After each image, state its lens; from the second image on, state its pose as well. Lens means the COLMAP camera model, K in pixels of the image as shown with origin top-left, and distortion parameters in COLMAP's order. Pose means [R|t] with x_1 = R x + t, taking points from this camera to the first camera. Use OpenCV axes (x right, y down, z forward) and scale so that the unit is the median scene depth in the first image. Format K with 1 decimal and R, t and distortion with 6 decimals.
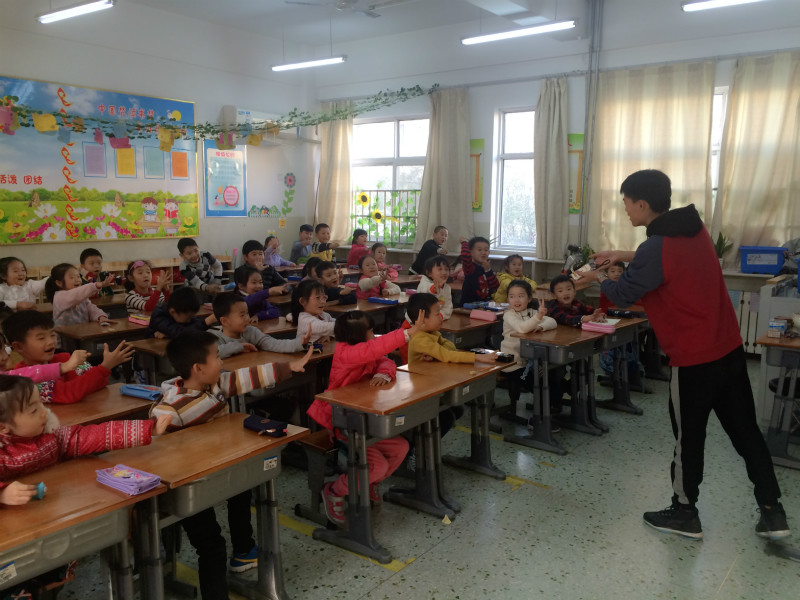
lens RADIAL K [[688.9, 0, 401.9], [0, 688.9, 299.0], [0, 0, 1]] dist [0.054141, -0.044681]
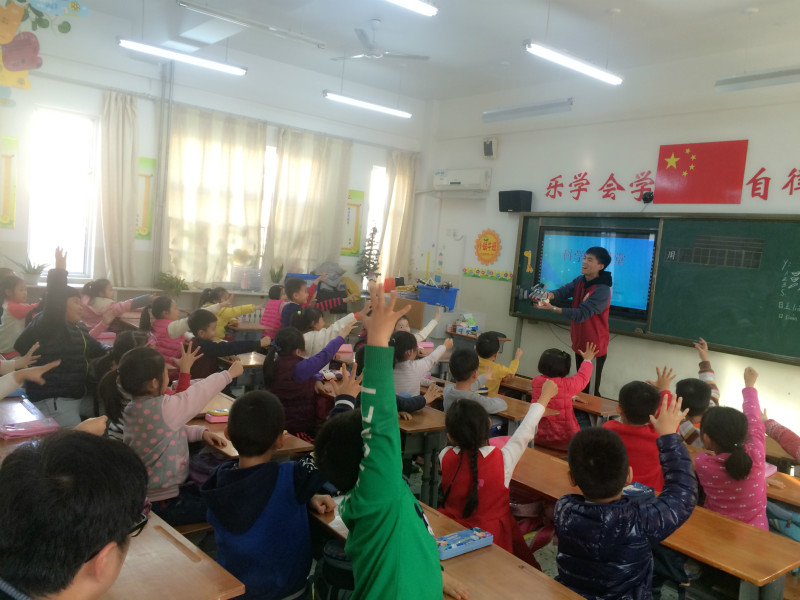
lens RADIAL K [[688.9, 0, 400.7], [0, 688.9, 299.4], [0, 0, 1]] dist [0.054141, -0.044681]
pose [[0.237636, -0.054959, 0.969798, -0.662029], [0.053513, 0.997623, 0.043423, -0.066608], [-0.969879, 0.041577, 0.240012, 0.451898]]
